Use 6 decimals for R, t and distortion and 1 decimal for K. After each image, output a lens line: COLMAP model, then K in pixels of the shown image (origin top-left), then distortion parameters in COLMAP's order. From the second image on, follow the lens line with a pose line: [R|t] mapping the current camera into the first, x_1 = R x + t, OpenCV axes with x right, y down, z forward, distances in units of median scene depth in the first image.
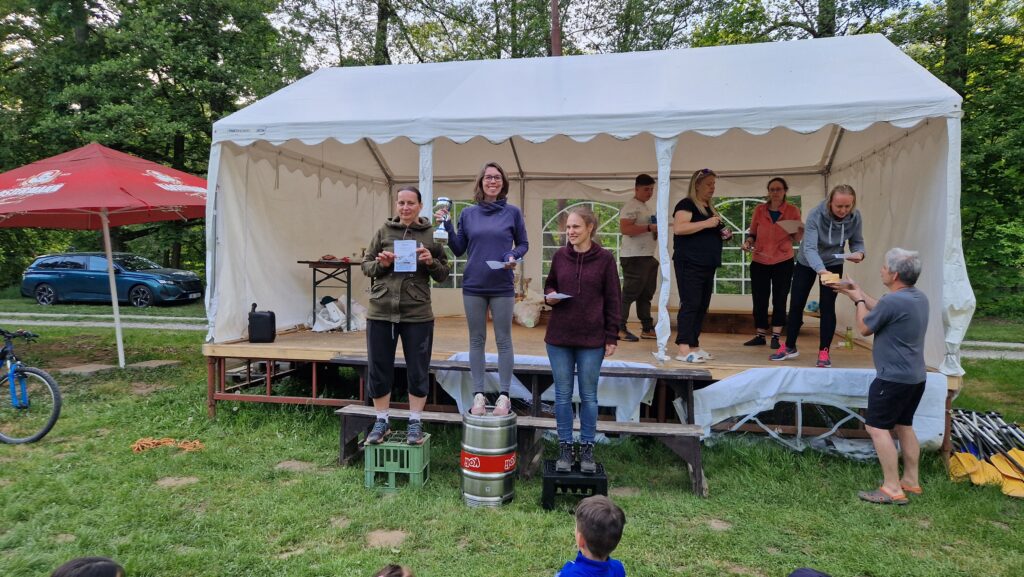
lens RADIAL K [[697.8, 0, 506.5], [0, 697.8, 289.1], [0, 0, 1]] dist [0.073152, -0.064638]
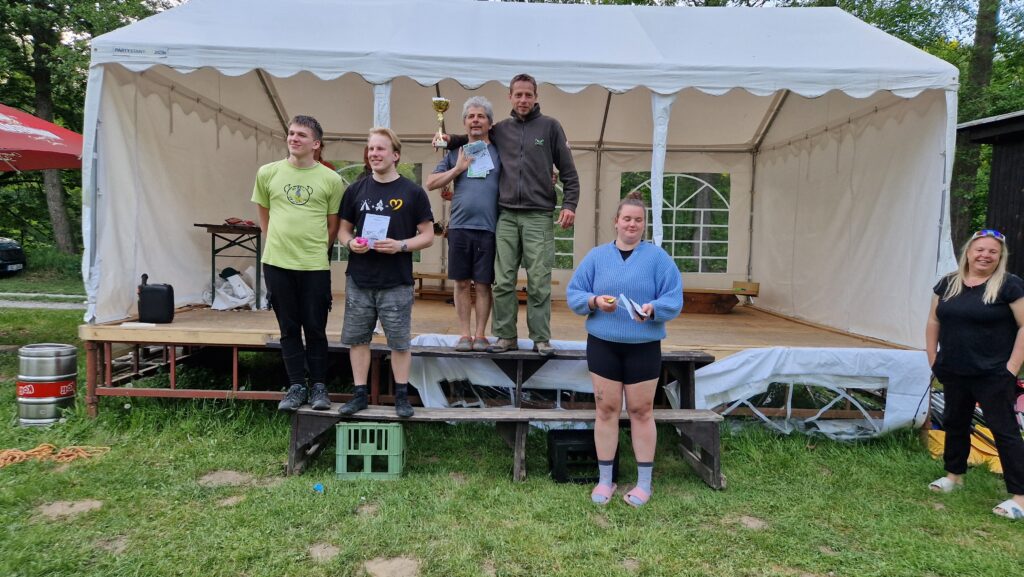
lens RADIAL K [[696.4, 0, 512.7], [0, 696.4, 296.0], [0, 0, 1]] dist [0.072774, -0.064625]
pose [[0.975921, 0.005353, 0.218057, -0.135671], [-0.013877, 0.999197, 0.037578, 0.009795], [-0.217681, -0.039699, 0.975212, 0.135642]]
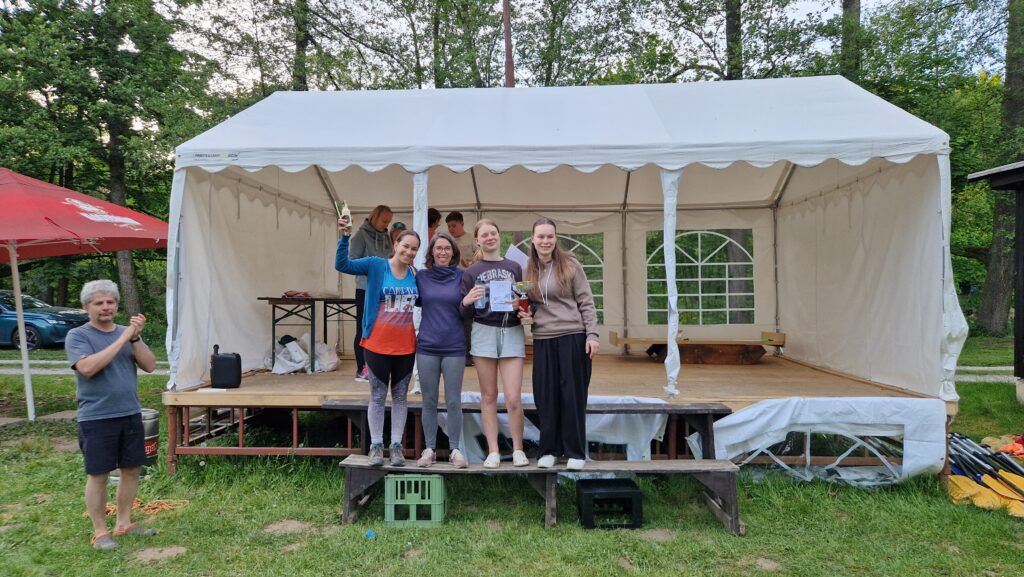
lens RADIAL K [[698.5, 0, 502.2], [0, 698.5, 293.5], [0, 0, 1]] dist [0.070882, -0.062722]
pose [[0.989344, -0.010813, 0.145192, -0.136182], [0.016615, 0.999109, -0.038808, -0.004589], [-0.144643, 0.040807, 0.988642, 0.050652]]
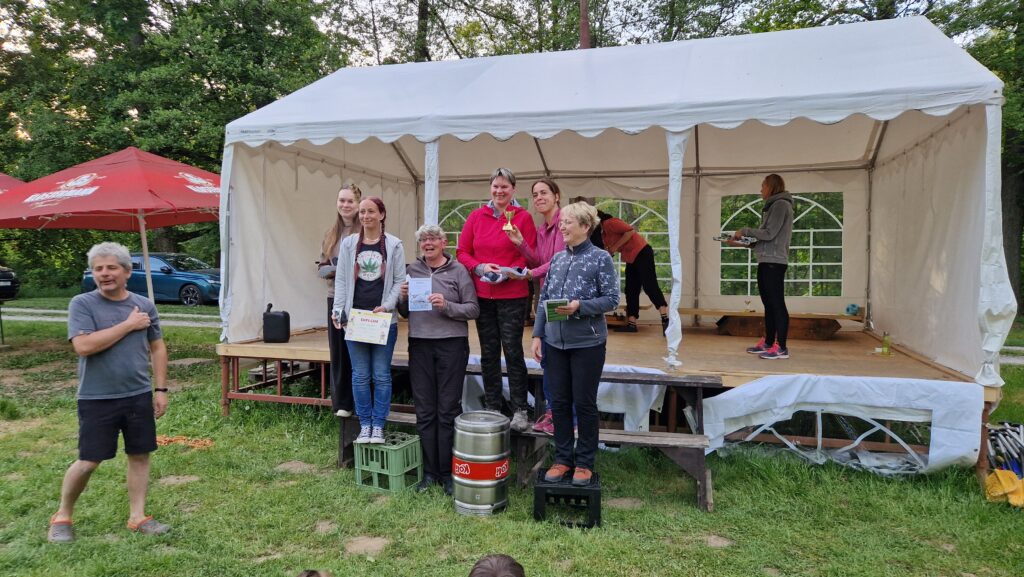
lens RADIAL K [[697.6, 0, 502.8], [0, 697.6, 297.1], [0, 0, 1]] dist [0.073712, -0.065880]
pose [[0.996557, 0.004140, -0.082804, 0.061945], [-0.003221, 0.999932, 0.011229, -0.001523], [0.082845, -0.010924, 0.996503, 0.027856]]
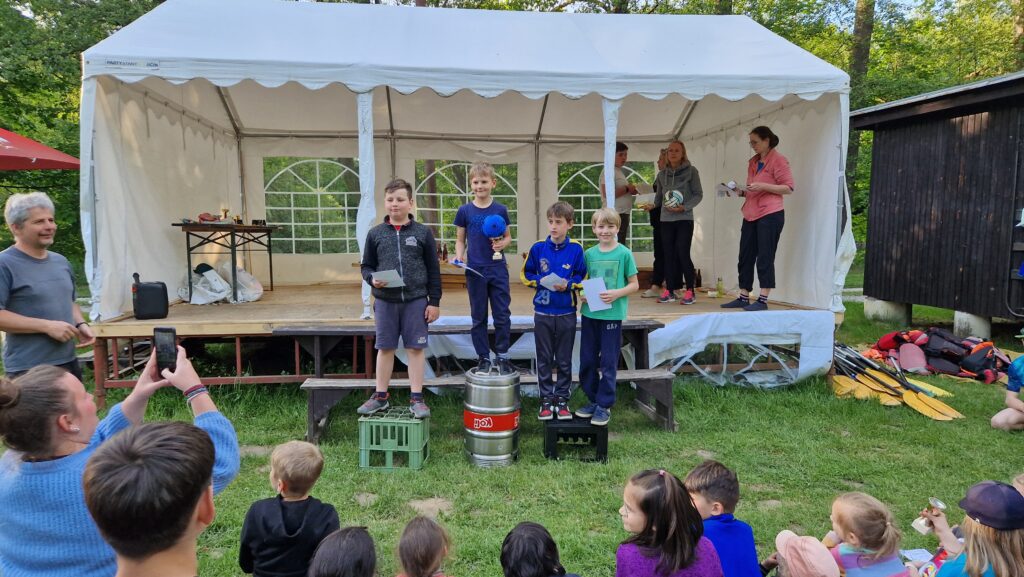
lens RADIAL K [[697.8, 0, 509.1], [0, 697.8, 300.4], [0, 0, 1]] dist [0.076874, -0.068119]
pose [[0.941561, -0.044491, 0.333891, -0.241149], [0.023442, 0.997490, 0.066810, 0.007132], [-0.336026, -0.055078, 0.940241, 0.050049]]
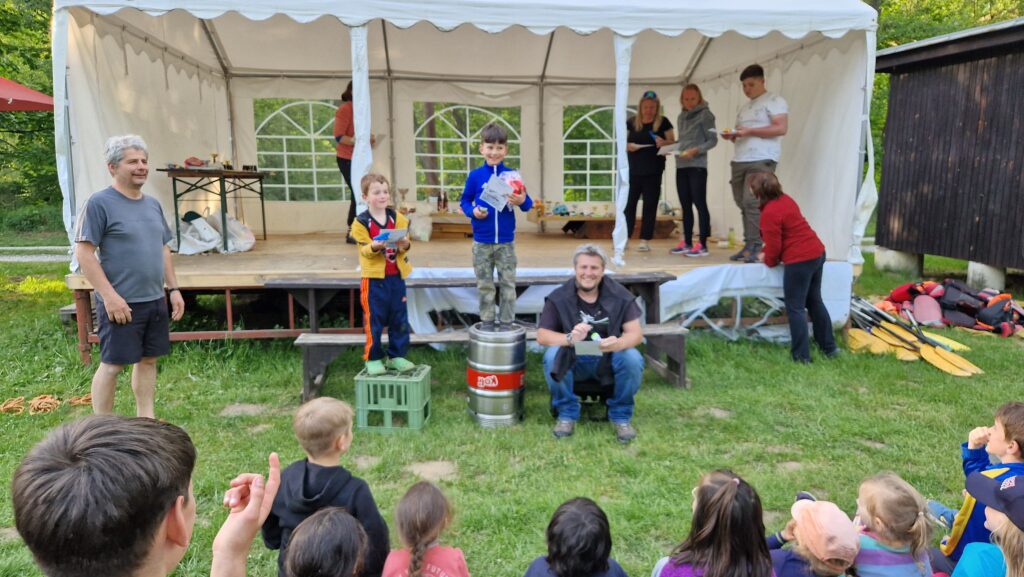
lens RADIAL K [[701.2, 0, 515.8], [0, 701.2, 291.4], [0, 0, 1]] dist [0.069114, -0.068426]
pose [[0.938419, -0.063233, 0.339664, -0.233194], [0.021031, 0.991741, 0.126522, 0.006932], [-0.344860, -0.111587, 0.931998, 0.089867]]
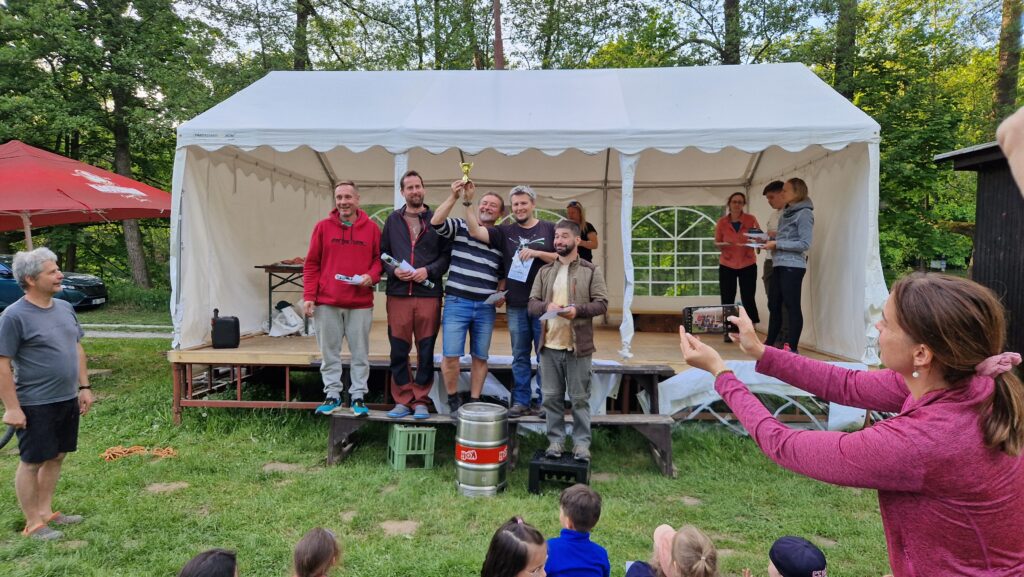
lens RADIAL K [[705.2, 0, 510.6], [0, 705.2, 296.1], [0, 0, 1]] dist [0.071697, -0.066898]
pose [[0.989666, -0.006650, 0.143240, -0.099800], [0.005777, 0.999962, 0.006513, -0.001959], [-0.143278, -0.005618, 0.989667, -0.056528]]
